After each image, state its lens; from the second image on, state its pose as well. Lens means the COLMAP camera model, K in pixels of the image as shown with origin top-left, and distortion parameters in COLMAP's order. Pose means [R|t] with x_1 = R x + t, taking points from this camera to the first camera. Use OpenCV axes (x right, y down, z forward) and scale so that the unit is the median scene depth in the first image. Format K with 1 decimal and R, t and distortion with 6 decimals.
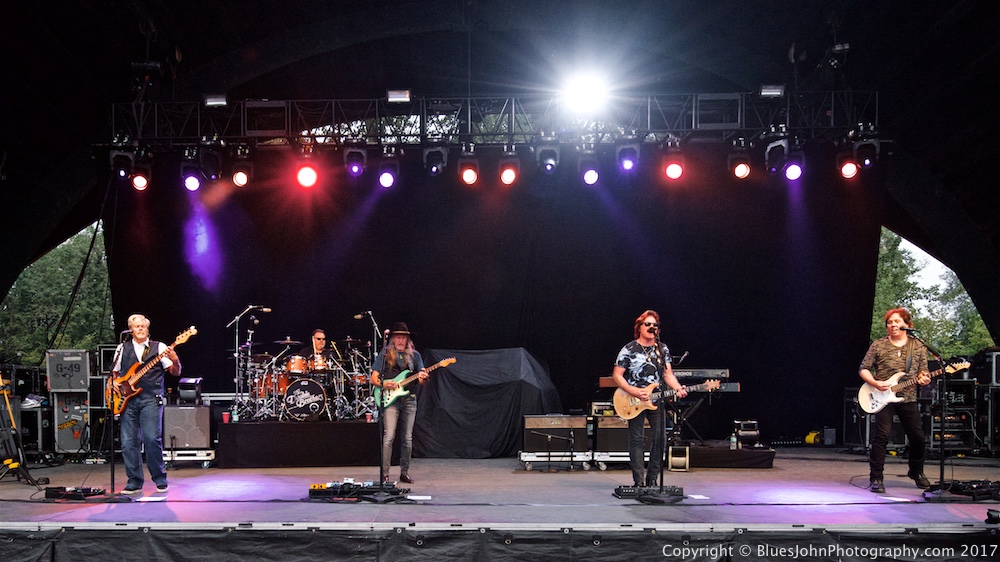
lens RADIAL K [[740.5, 0, 420.6], [0, 740.5, 424.9], [0, 0, 1]] dist [-0.006691, -0.014517]
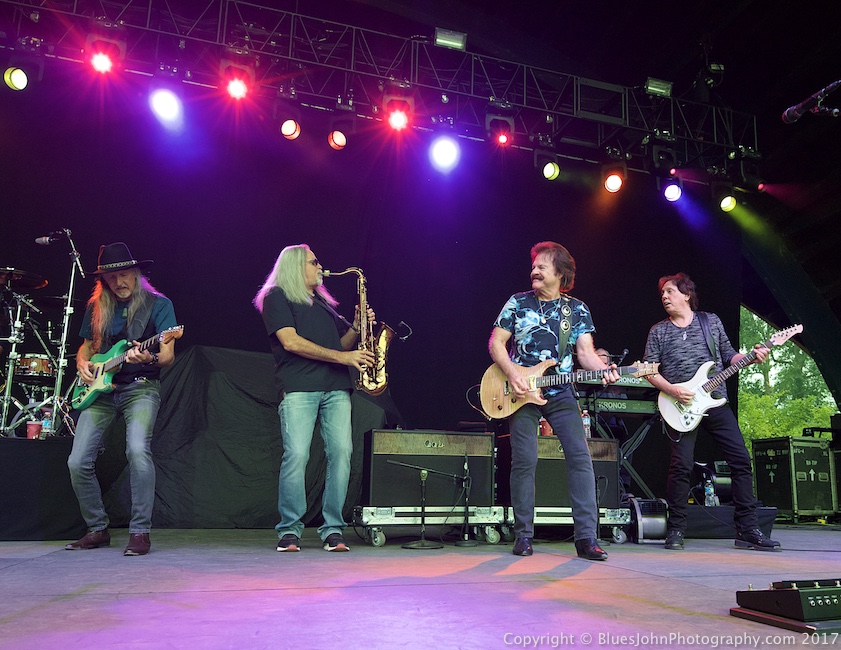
lens RADIAL K [[667.8, 0, 474.6], [0, 667.8, 371.7], [0, 0, 1]] dist [0.011184, -0.031082]
pose [[0.936927, 0.077922, 0.340728, 0.047096], [-0.006019, 0.978286, -0.207174, 0.037685], [-0.349473, 0.192056, 0.917051, 0.524272]]
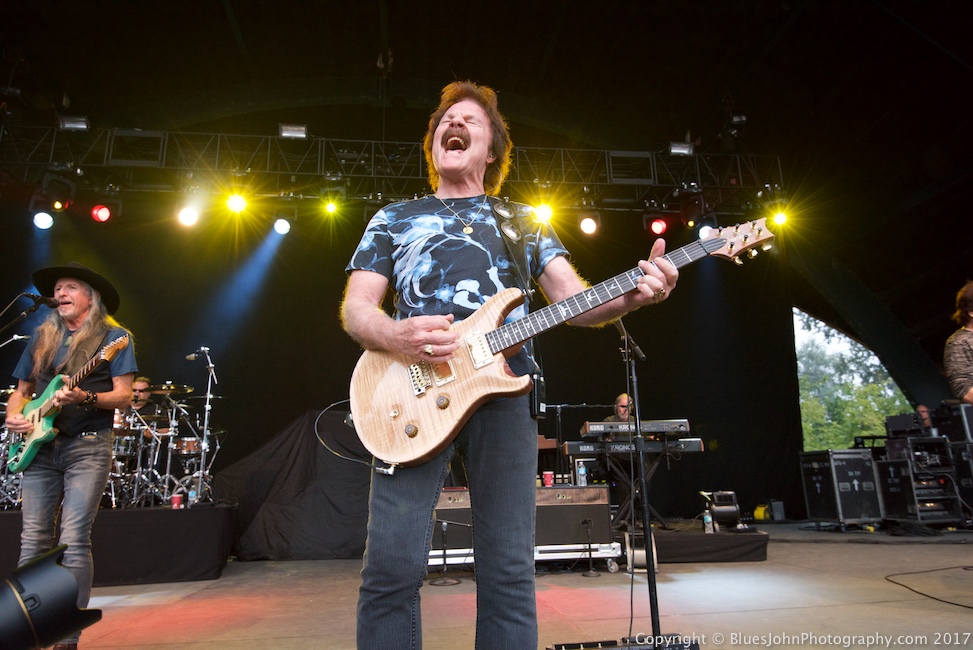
lens RADIAL K [[609.7, 0, 484.2], [0, 609.7, 329.1], [0, 0, 1]] dist [0.006576, -0.022860]
pose [[0.987513, 0.016716, 0.156646, 0.111073], [0.028623, 0.958766, -0.282753, 0.004384], [-0.154914, 0.283706, 0.946315, 0.408941]]
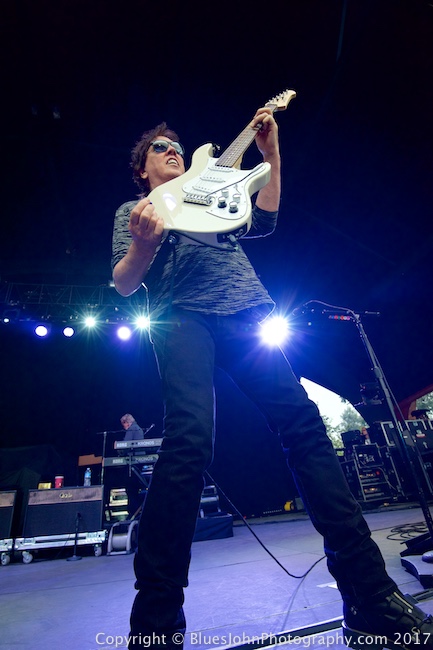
lens RADIAL K [[324.8, 0, 214.7], [0, 324.8, 325.8], [0, 0, 1]] dist [-0.035432, -0.004213]
pose [[0.966820, 0.037540, 0.252687, 0.319552], [0.100809, 0.852807, -0.512404, 0.033156], [-0.234729, 0.520875, 0.820726, 0.495223]]
